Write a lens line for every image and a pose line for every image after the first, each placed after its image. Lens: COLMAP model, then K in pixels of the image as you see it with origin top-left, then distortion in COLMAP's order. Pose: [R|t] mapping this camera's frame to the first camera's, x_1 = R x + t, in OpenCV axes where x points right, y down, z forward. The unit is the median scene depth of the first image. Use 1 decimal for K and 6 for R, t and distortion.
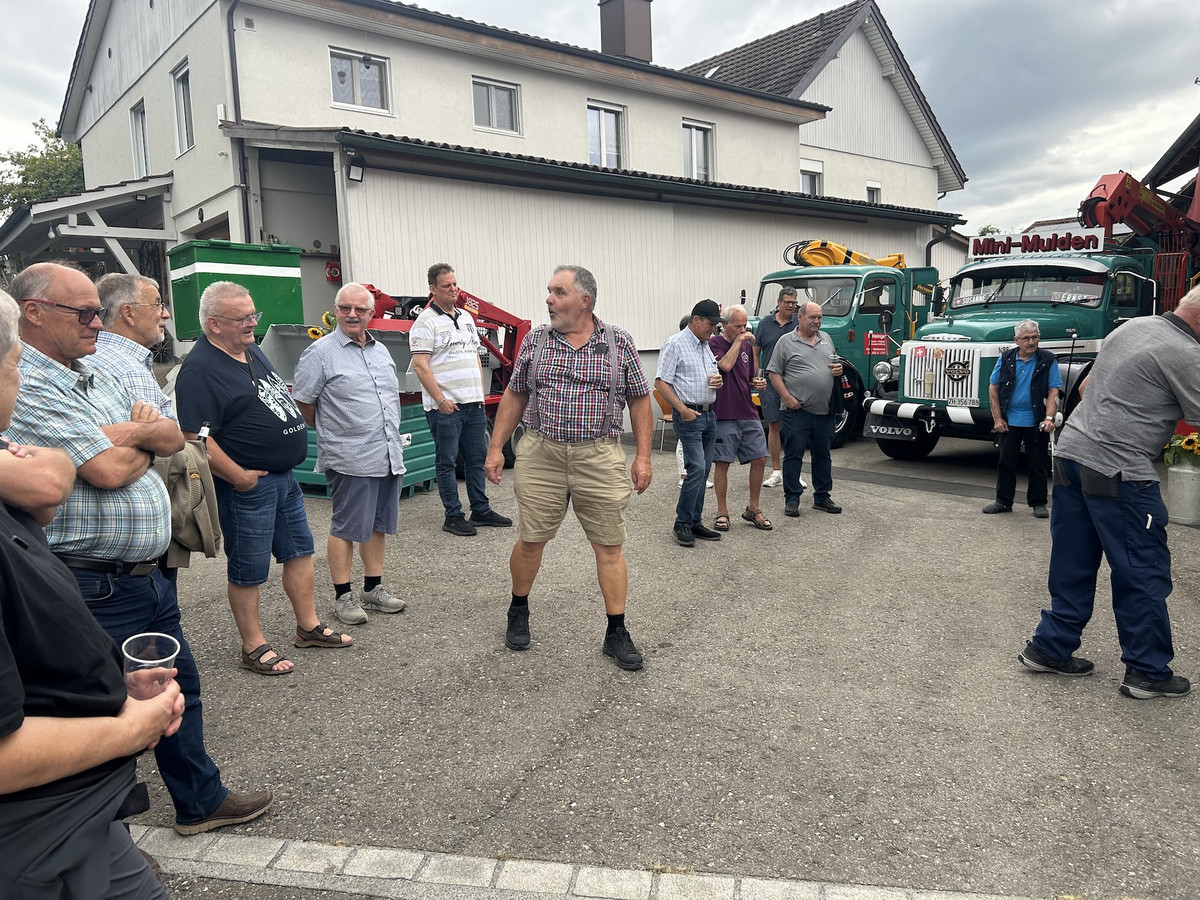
lens RADIAL K [[898.5, 0, 597.1], [0, 898.5, 438.8], [0, 0, 1]] dist [0.049150, -0.055844]
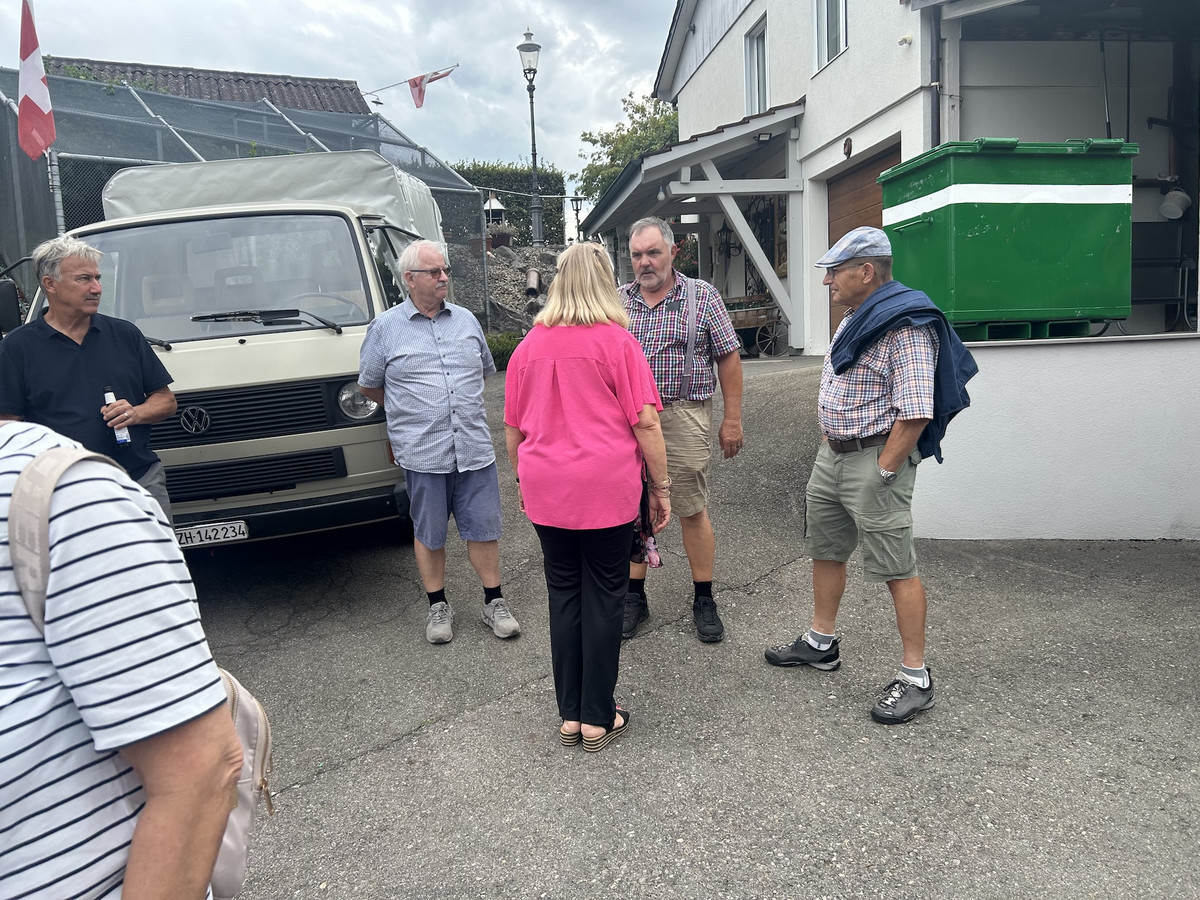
lens RADIAL K [[898.5, 0, 593.9], [0, 898.5, 444.0], [0, 0, 1]] dist [0.049150, -0.055844]
pose [[0.848877, 0.055865, -0.525630, -0.207335], [-0.036698, 0.998229, 0.046829, -0.037403], [0.527315, -0.020463, 0.849424, 0.268160]]
